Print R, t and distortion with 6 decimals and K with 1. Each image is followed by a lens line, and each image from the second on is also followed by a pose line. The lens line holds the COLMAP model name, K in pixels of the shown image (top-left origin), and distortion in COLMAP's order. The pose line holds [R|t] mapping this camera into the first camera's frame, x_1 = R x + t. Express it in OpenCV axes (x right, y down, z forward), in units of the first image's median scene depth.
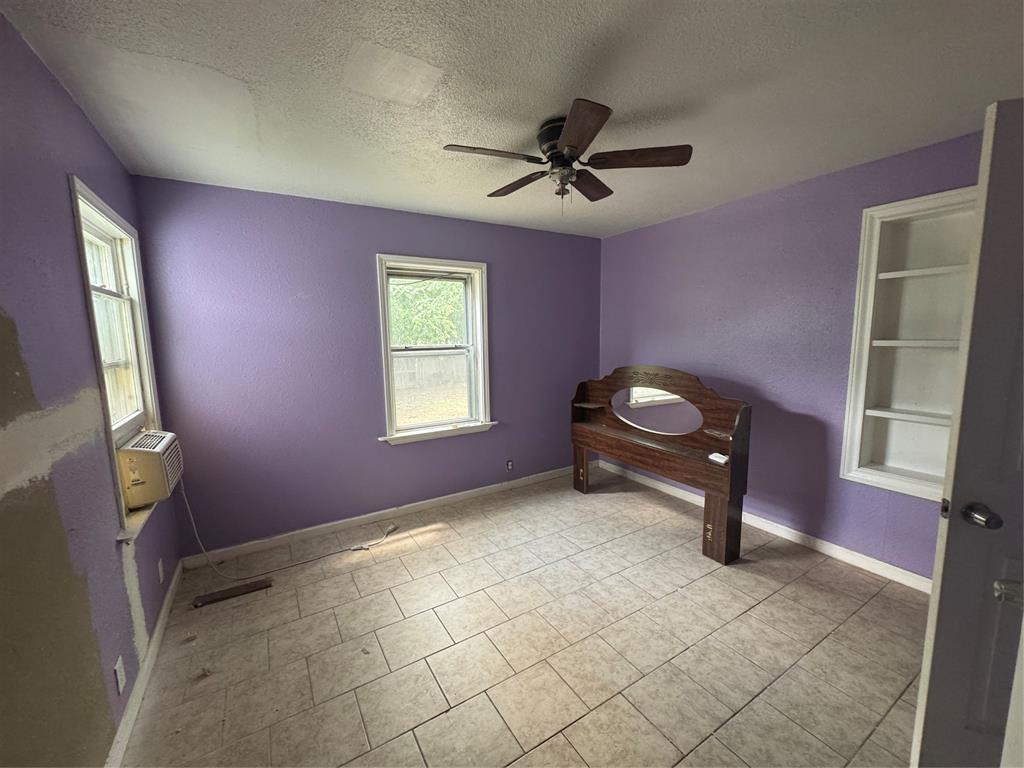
lens RADIAL K [[411.7, 0, 506.0], [0, 411.7, 385.6], [0, 0, 1]] dist [-0.007816, 0.001914]
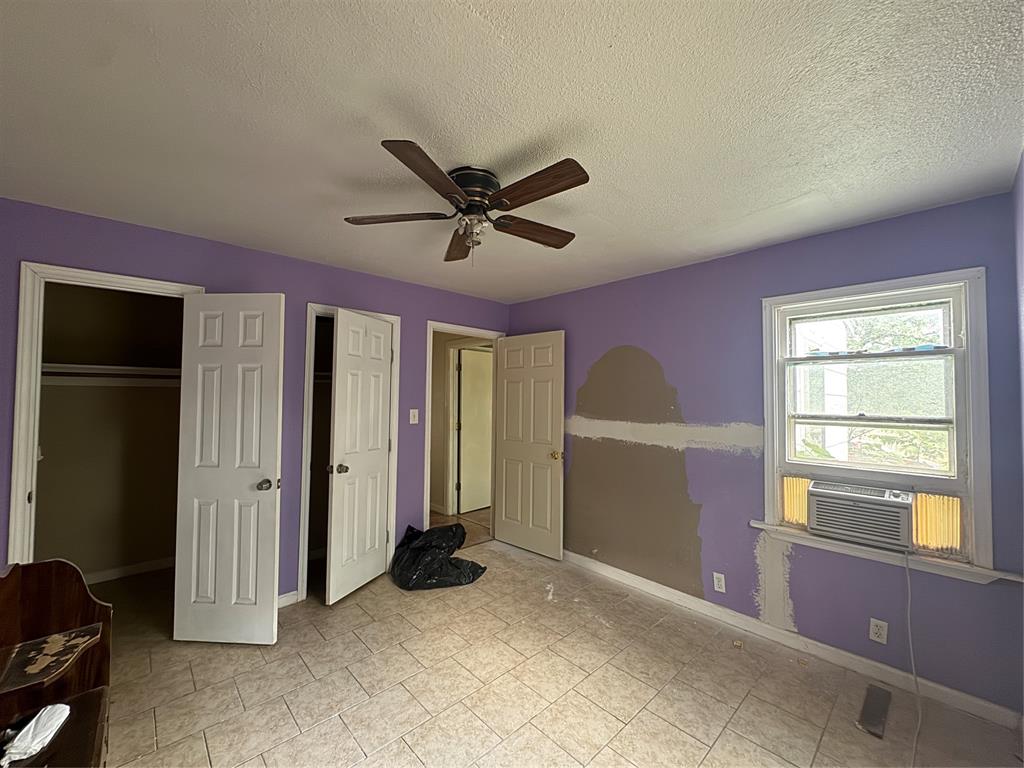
lens RADIAL K [[411.7, 0, 508.4], [0, 411.7, 385.7], [0, 0, 1]] dist [-0.007816, 0.001914]
pose [[-0.978019, 0.000189, -0.208516, 0.257716], [-0.019465, 0.995550, 0.092201, -0.234918], [0.207606, 0.094233, -0.973663, 1.962398]]
